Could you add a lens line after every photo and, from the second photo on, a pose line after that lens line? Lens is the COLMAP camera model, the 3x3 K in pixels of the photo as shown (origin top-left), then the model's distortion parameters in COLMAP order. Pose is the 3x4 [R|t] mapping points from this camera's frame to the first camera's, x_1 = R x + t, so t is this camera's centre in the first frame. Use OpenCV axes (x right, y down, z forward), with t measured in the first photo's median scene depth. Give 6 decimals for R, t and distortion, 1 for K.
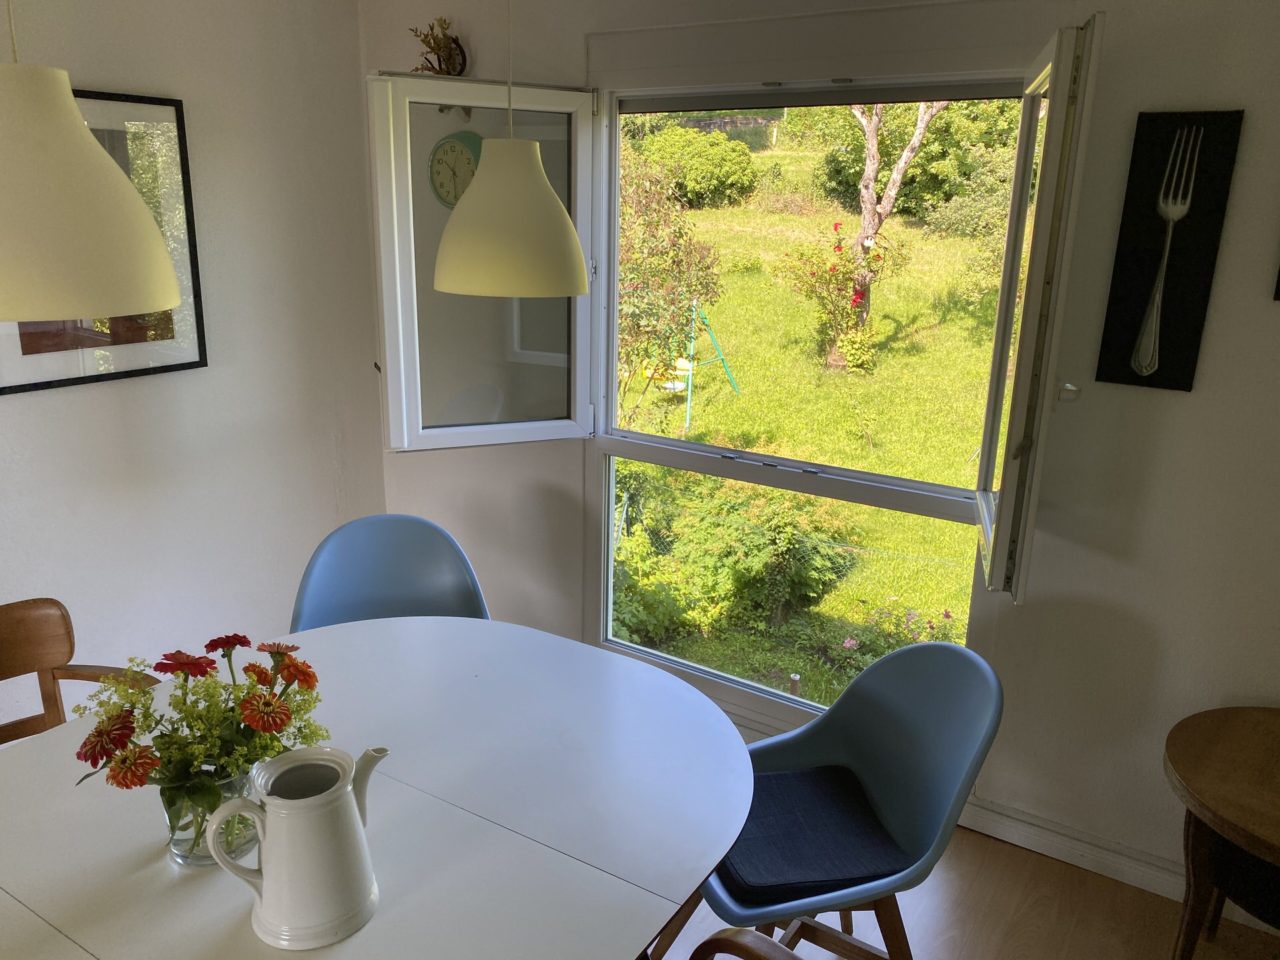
lens RADIAL K [[981.6, 0, 640.0], [0, 981.6, 480.0], [0, 0, 1]] dist [0.032151, -0.005695]
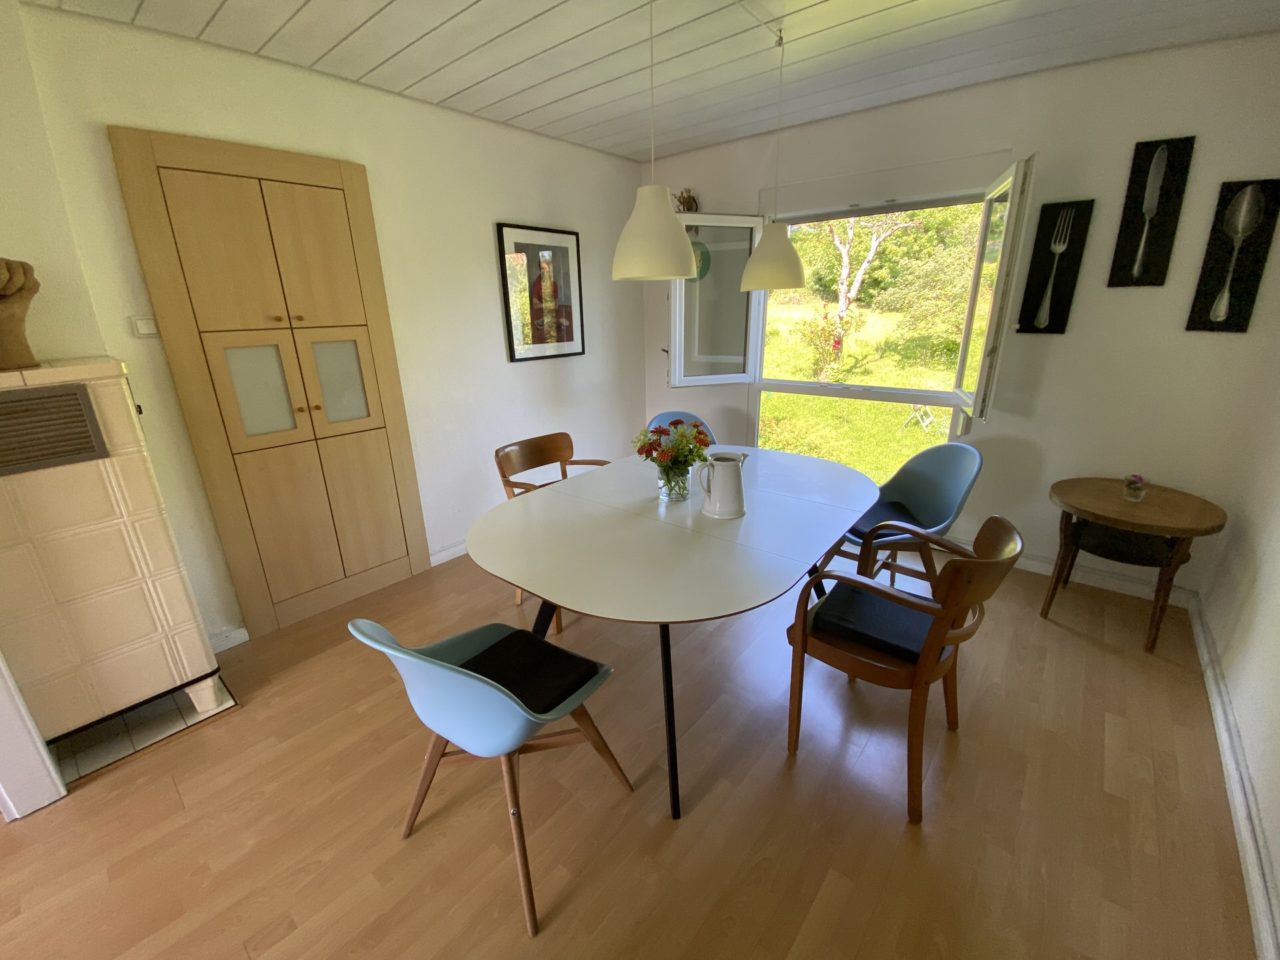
lens RADIAL K [[518.3, 0, 646.9], [0, 518.3, 479.3], [0, 0, 1]] dist [0.047230, -0.036529]
pose [[0.994363, -0.004271, -0.105945, -0.031780], [0.009003, 0.998981, 0.044230, 0.023013], [0.105648, -0.044935, 0.993388, -0.035134]]
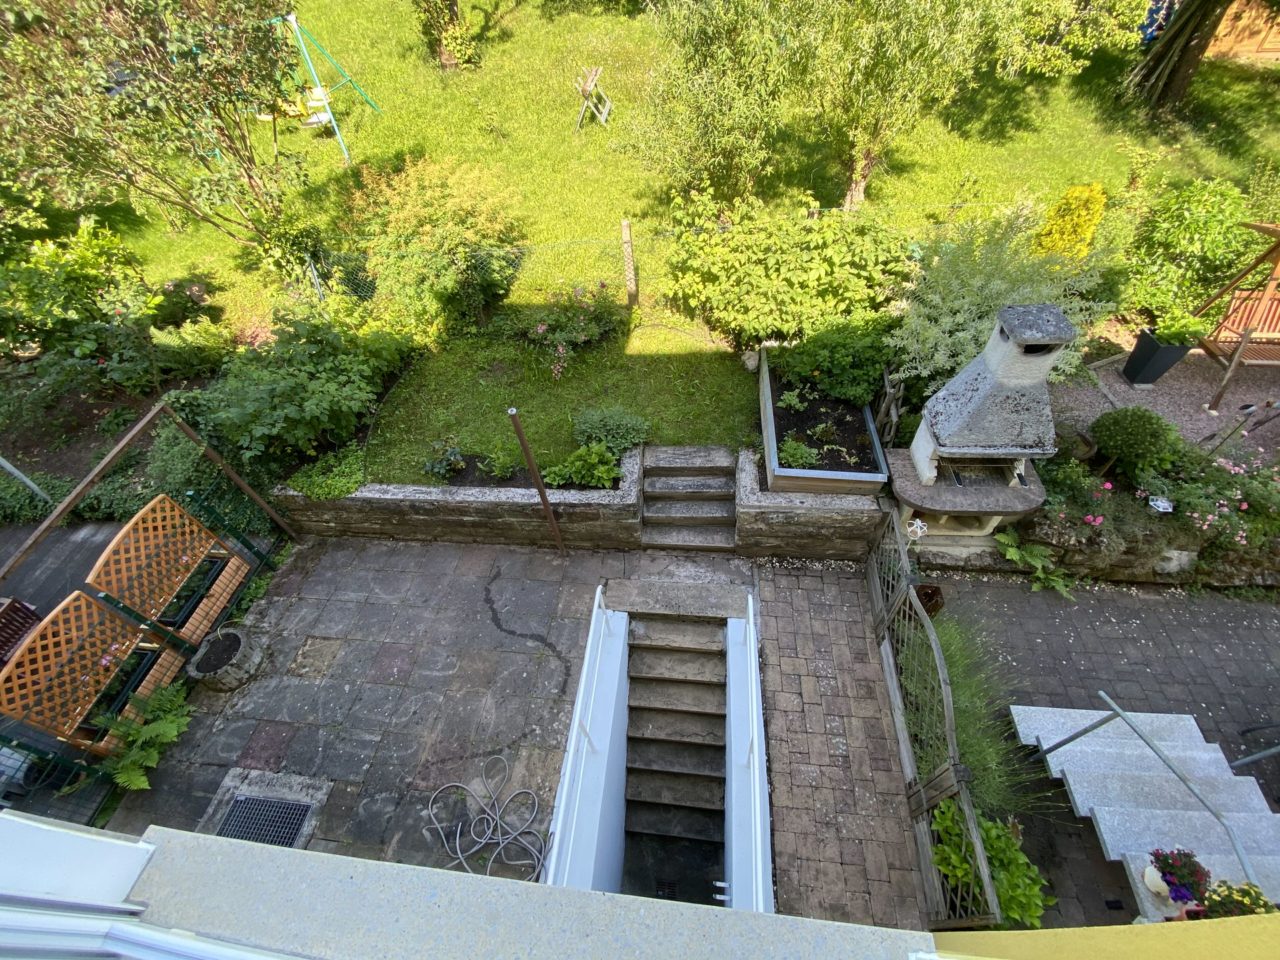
lens RADIAL K [[518.3, 0, 646.9], [0, 518.3, 479.3], [0, 0, 1]] dist [0.047230, -0.036529]
pose [[0.878109, -0.412564, 0.242314, 0.044790], [0.220555, 0.798458, 0.560198, -0.017932], [-0.424595, -0.438471, 0.792125, 0.157102]]
